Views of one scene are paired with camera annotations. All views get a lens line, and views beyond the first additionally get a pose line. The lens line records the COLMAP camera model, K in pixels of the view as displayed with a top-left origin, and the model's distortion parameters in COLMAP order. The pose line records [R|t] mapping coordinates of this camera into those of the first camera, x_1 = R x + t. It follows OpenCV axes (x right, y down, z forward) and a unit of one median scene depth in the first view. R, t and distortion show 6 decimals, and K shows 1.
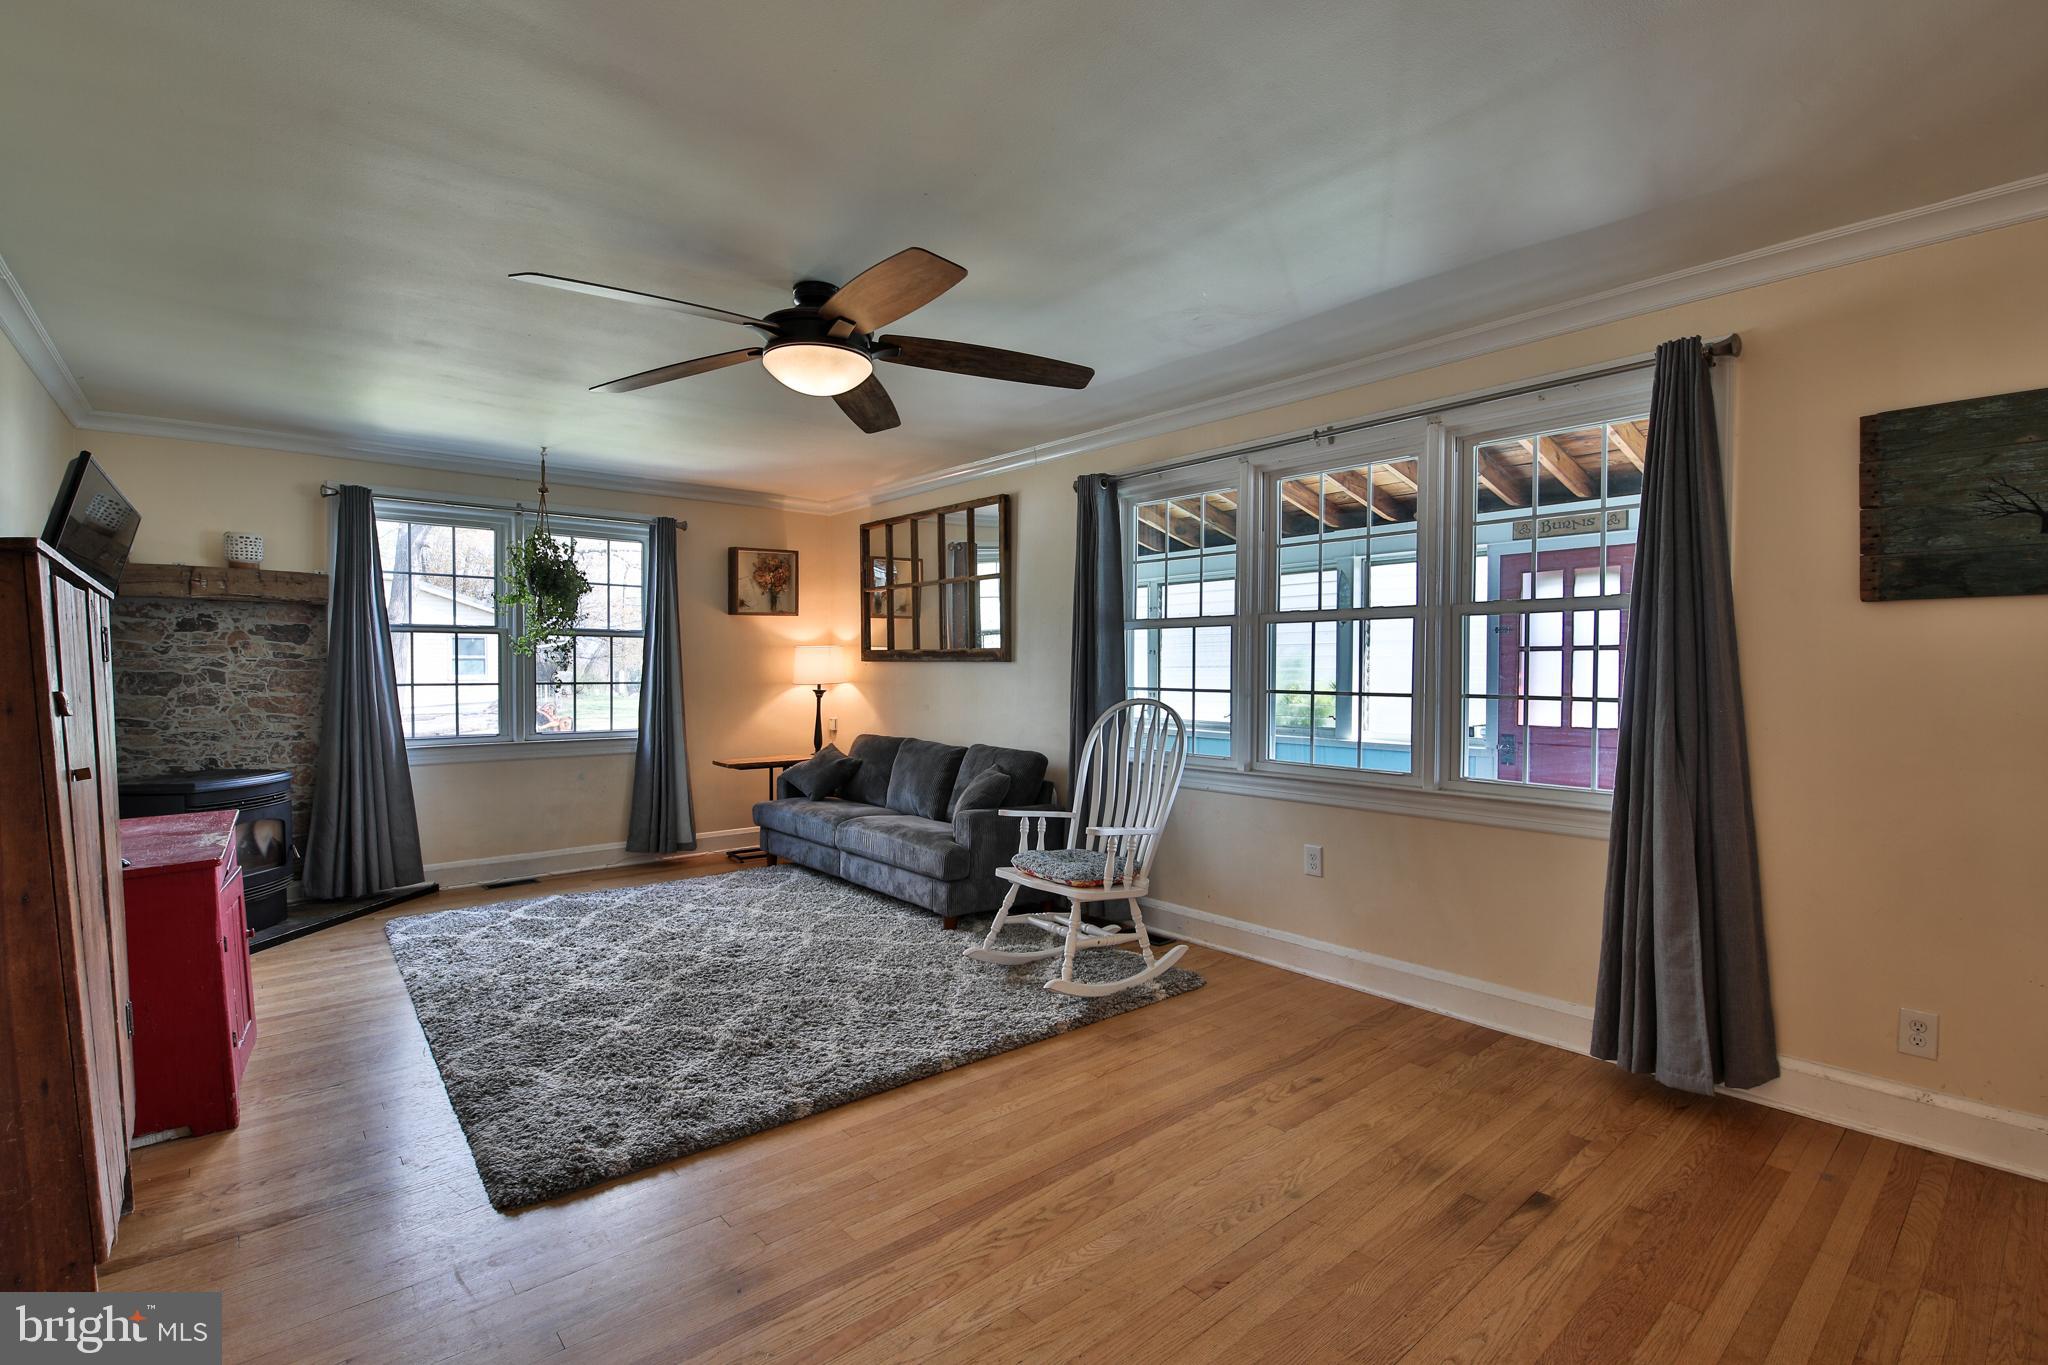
lens RADIAL K [[947.1, 0, 1012.8], [0, 947.1, 677.2], [0, 0, 1]] dist [-0.005191, -0.009123]
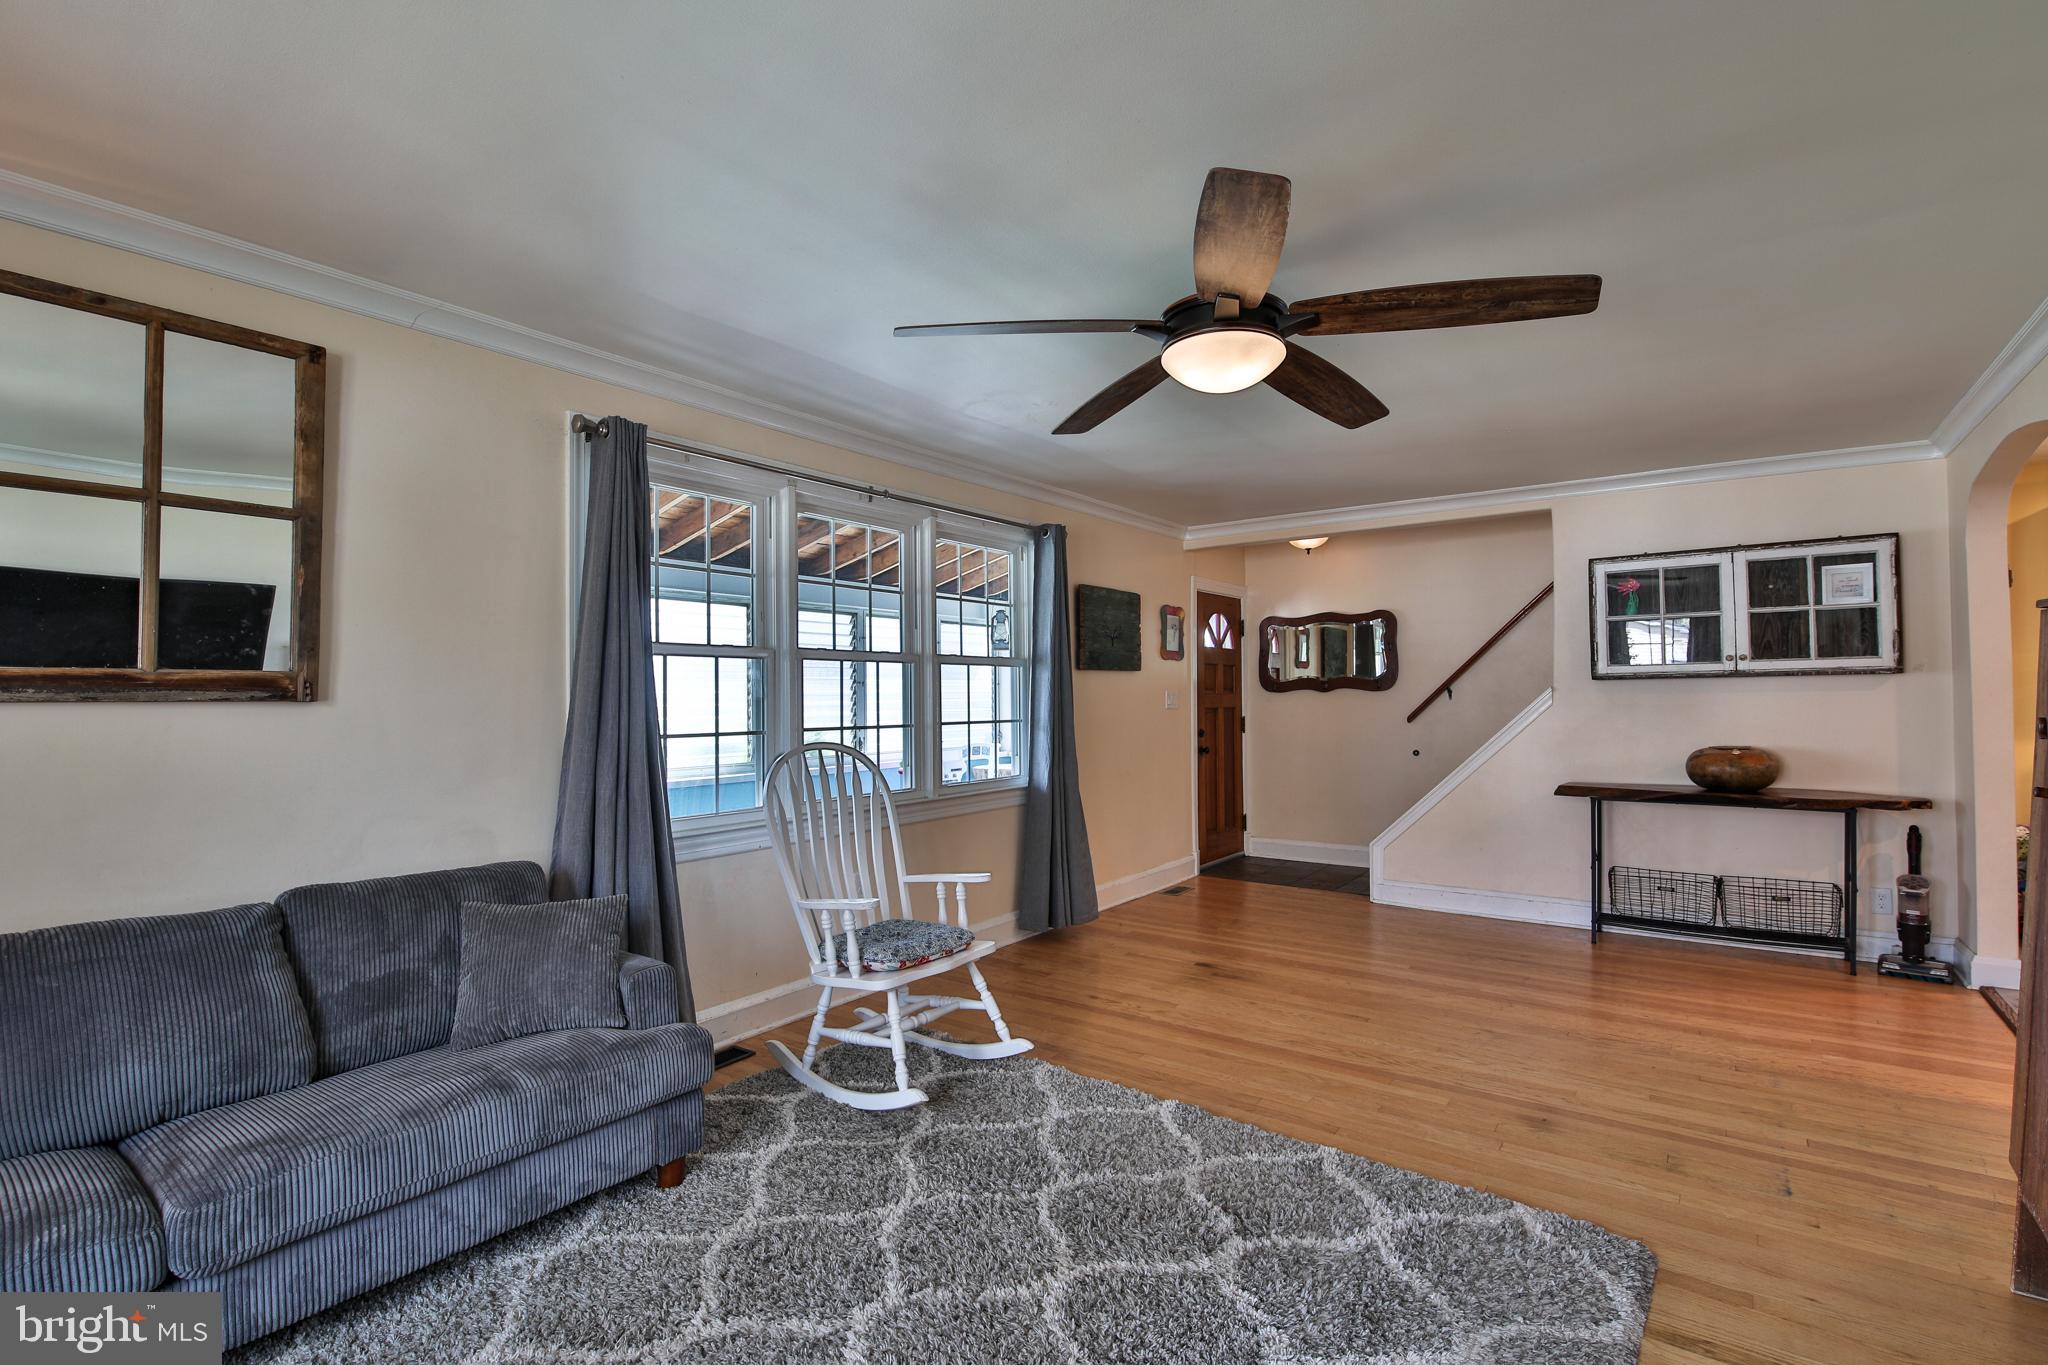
lens RADIAL K [[947.1, 0, 1036.2], [0, 947.1, 681.6], [0, 0, 1]] dist [-0.005191, -0.009123]
pose [[-0.251663, 0.016342, 0.967677, -0.631804], [0.021243, 0.999710, -0.011358, -0.015711], [-0.967582, 0.017698, -0.251937, 0.881783]]
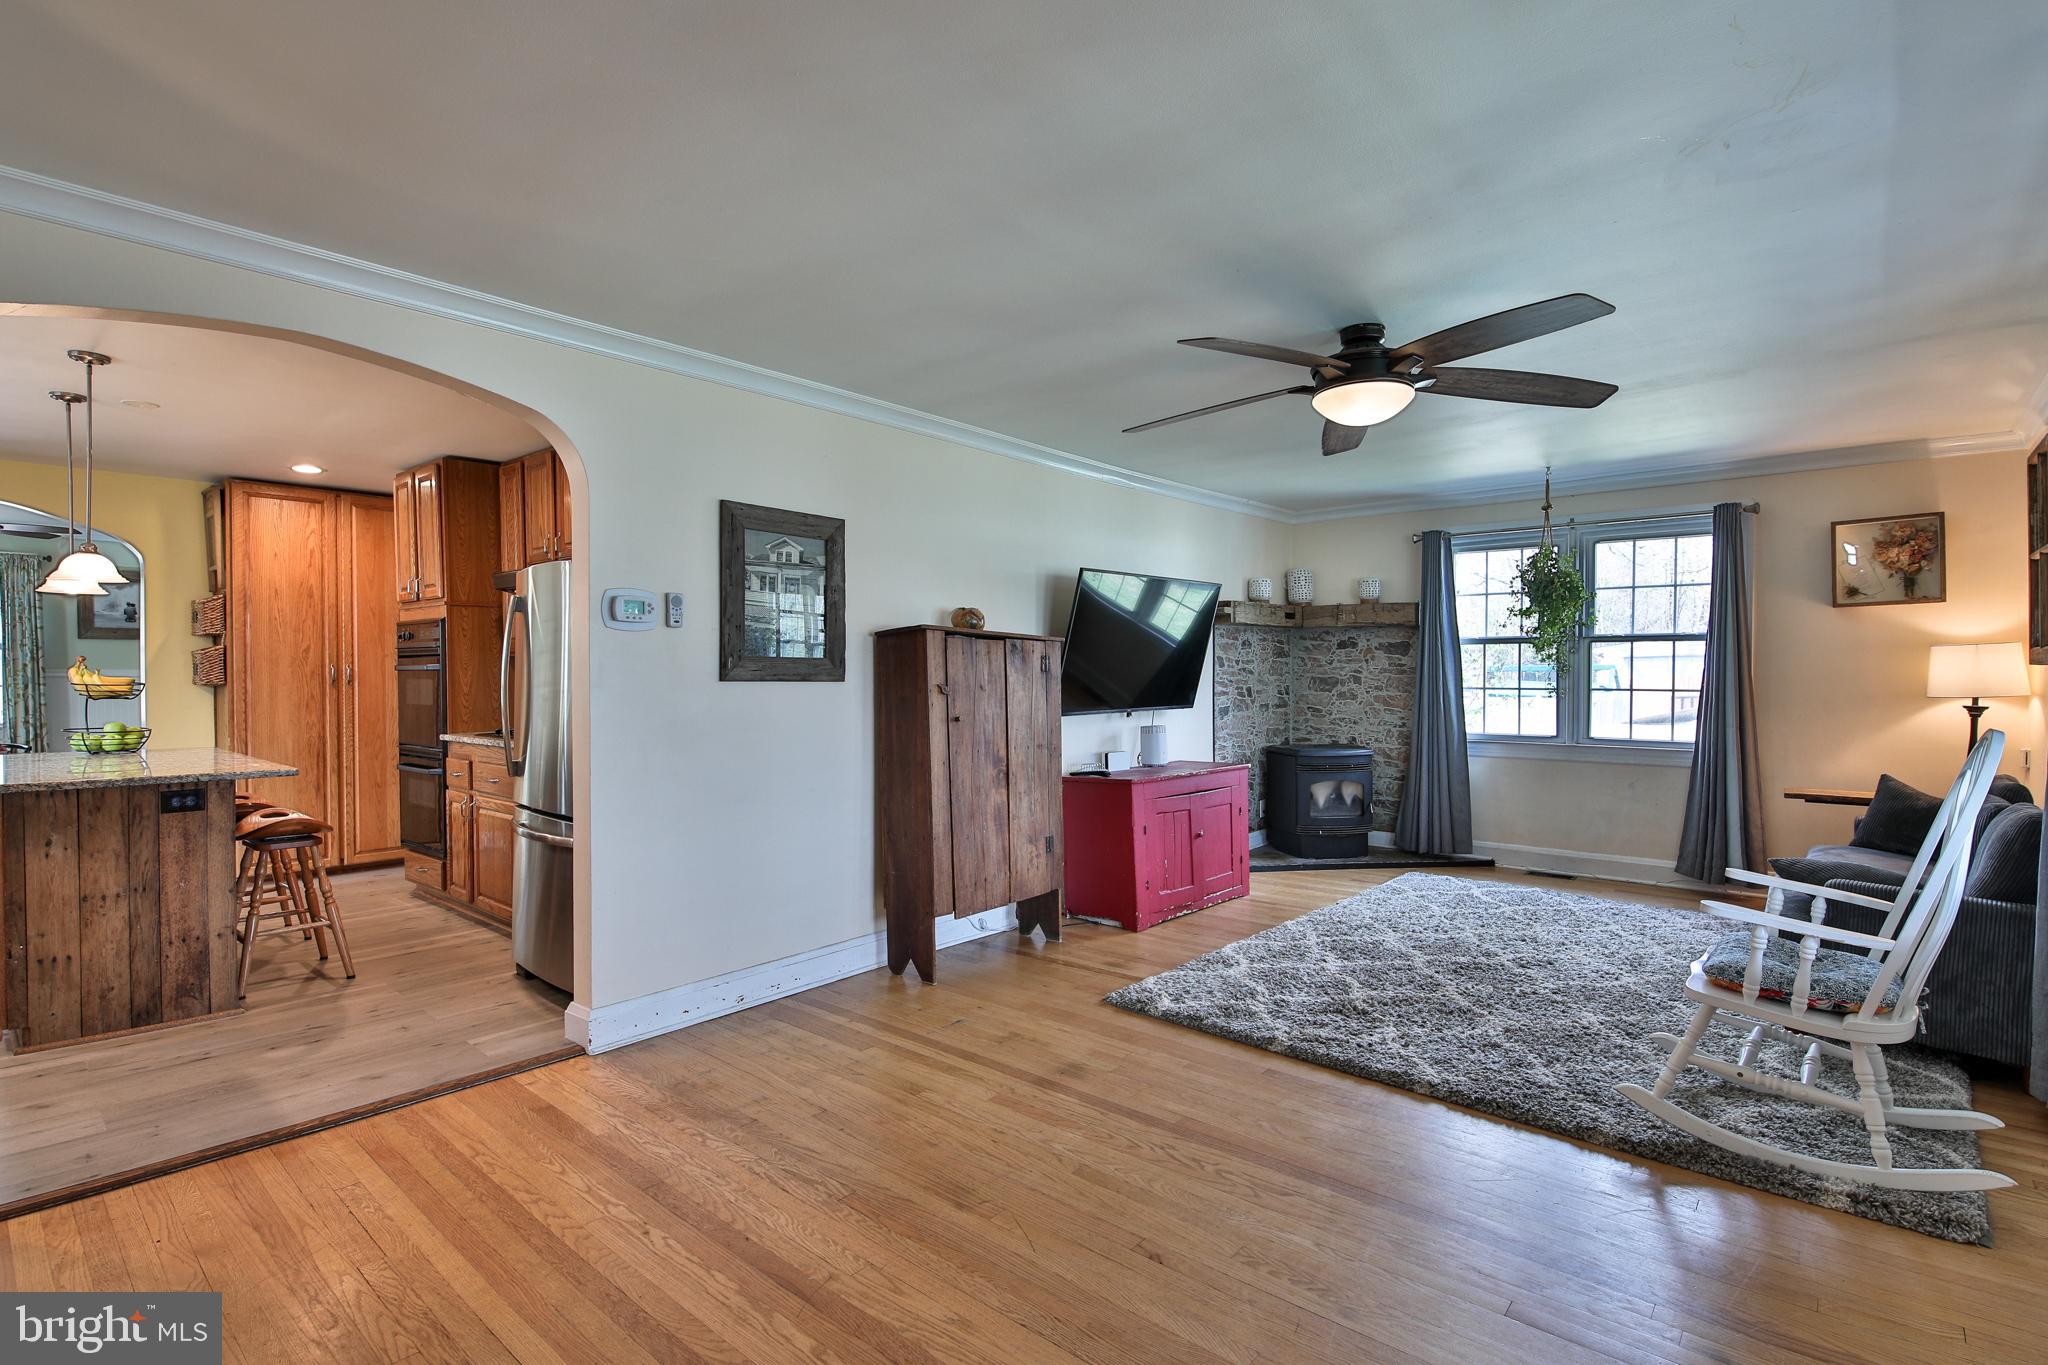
lens RADIAL K [[947.1, 0, 1038.3], [0, 947.1, 686.5], [0, 0, 1]] dist [-0.005191, -0.009123]
pose [[0.167765, 0.015158, -0.985710, 0.515161], [-0.010515, 0.999852, 0.013586, -0.005469], [0.985771, 0.008086, 0.167900, 0.286491]]
